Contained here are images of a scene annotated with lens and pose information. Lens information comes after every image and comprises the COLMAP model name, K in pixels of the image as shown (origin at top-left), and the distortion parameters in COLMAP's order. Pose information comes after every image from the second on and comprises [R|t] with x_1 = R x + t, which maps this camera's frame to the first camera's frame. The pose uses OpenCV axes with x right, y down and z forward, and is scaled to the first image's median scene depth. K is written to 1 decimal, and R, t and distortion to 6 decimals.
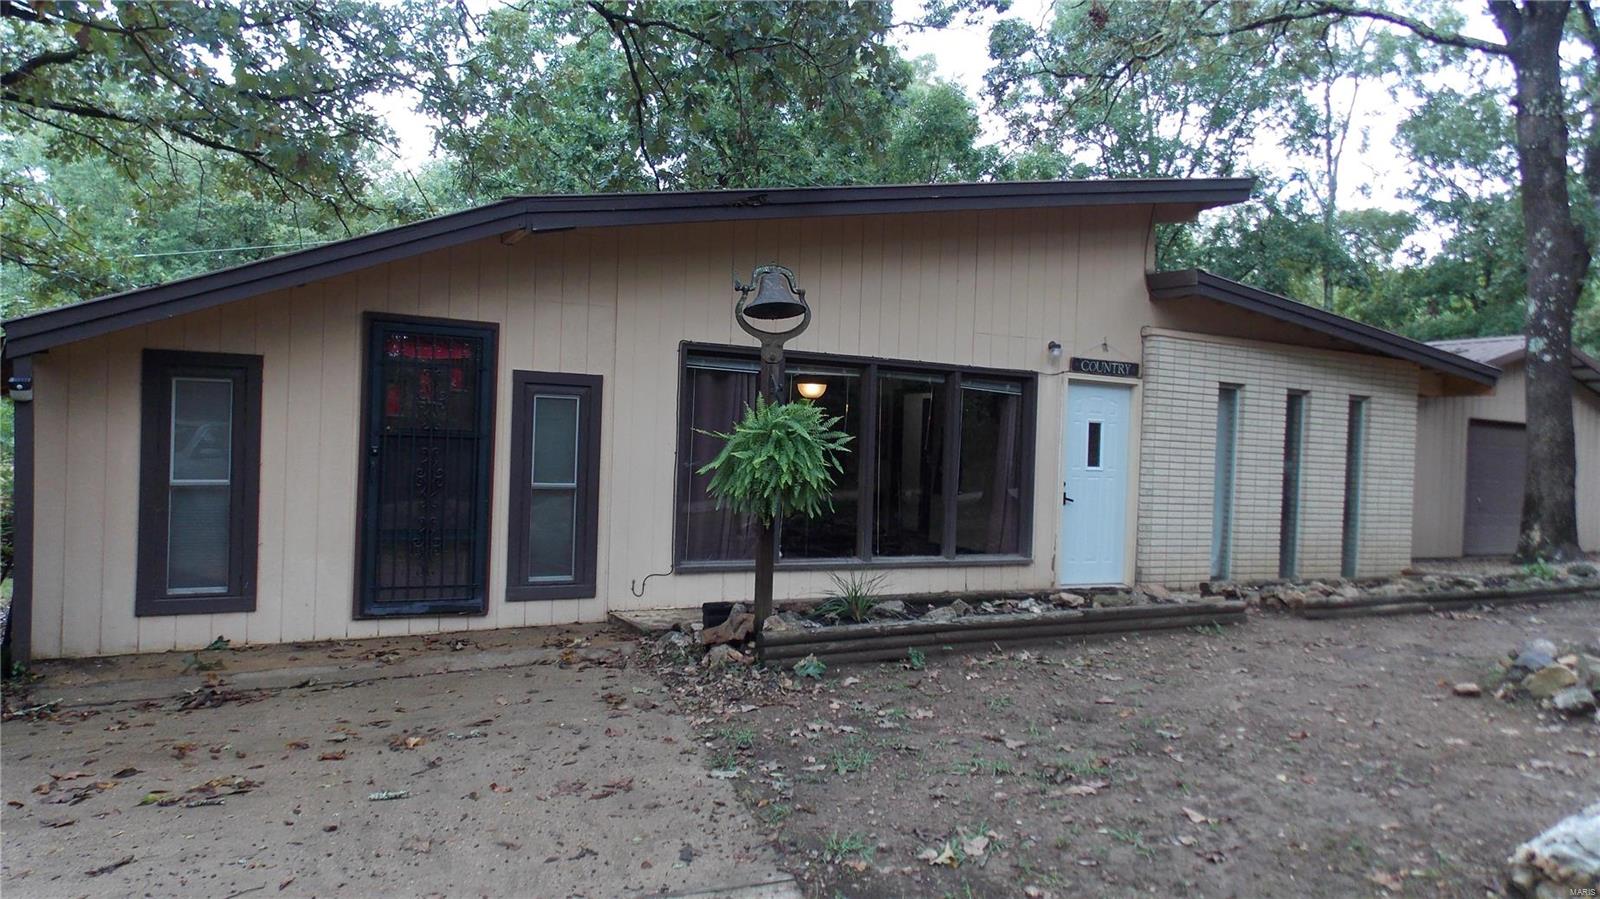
lens RADIAL K [[1038.2, 0, 800.0], [0, 1038.2, 449.5], [0, 0, 1]] dist [0.007373, 0.000515]
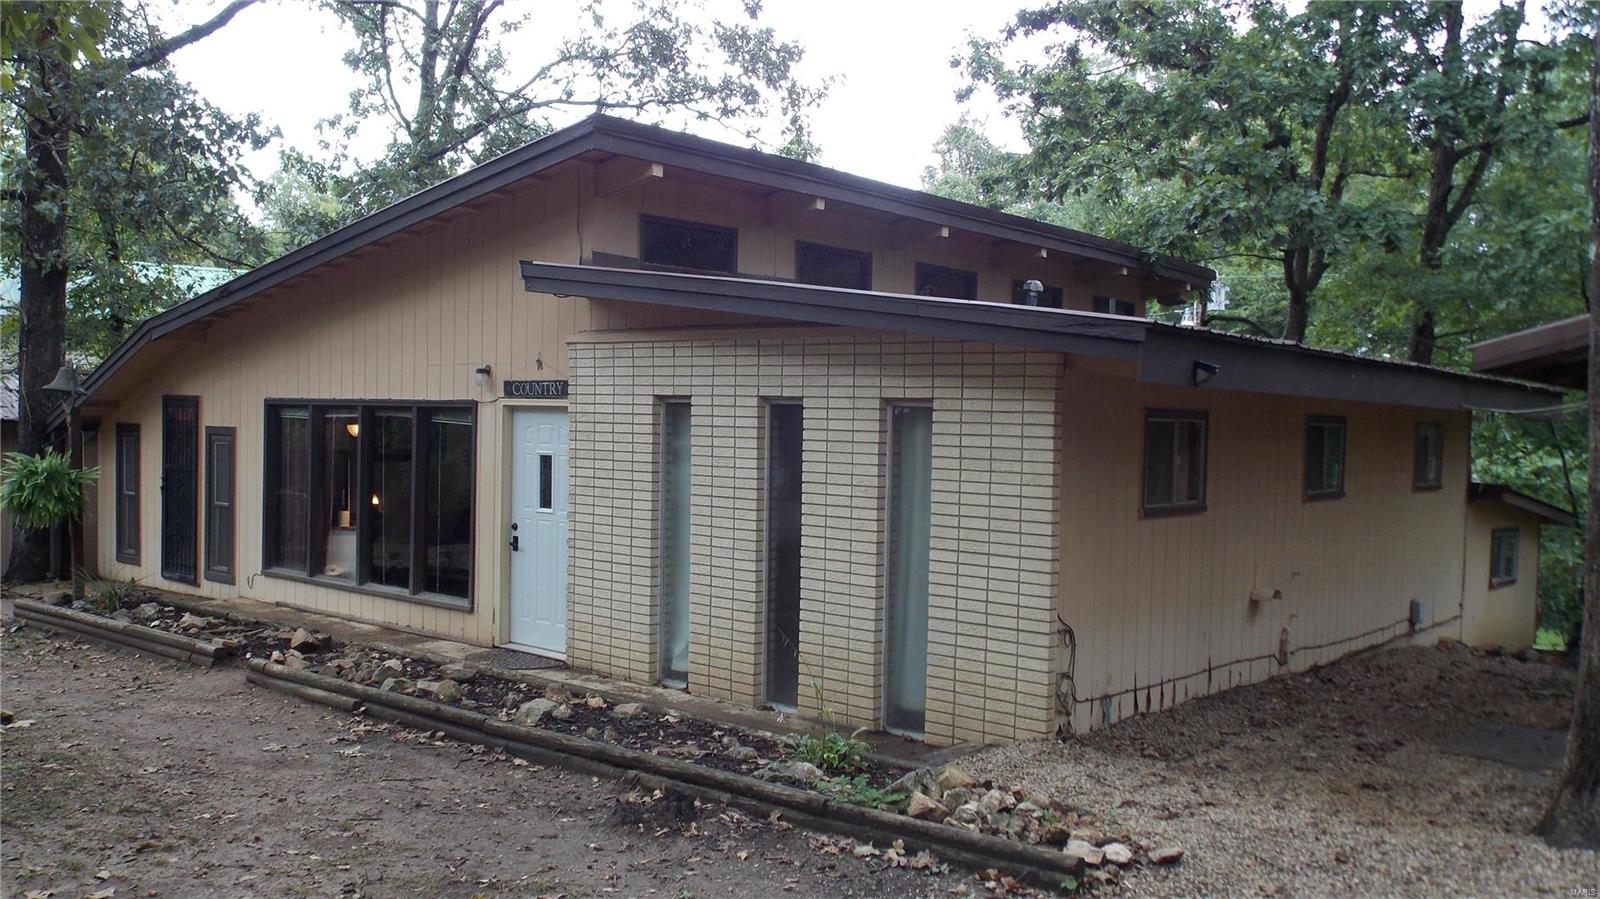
lens RADIAL K [[1310.1, 0, 800.0], [0, 1310.1, 449.5], [0, 0, 1]] dist [0.002050, 0.002639]
pose [[0.372128, -0.015762, -0.928048, 1.333016], [-0.016286, 0.999591, -0.023507, -0.009114], [0.928039, 0.023862, 0.371719, 0.798077]]
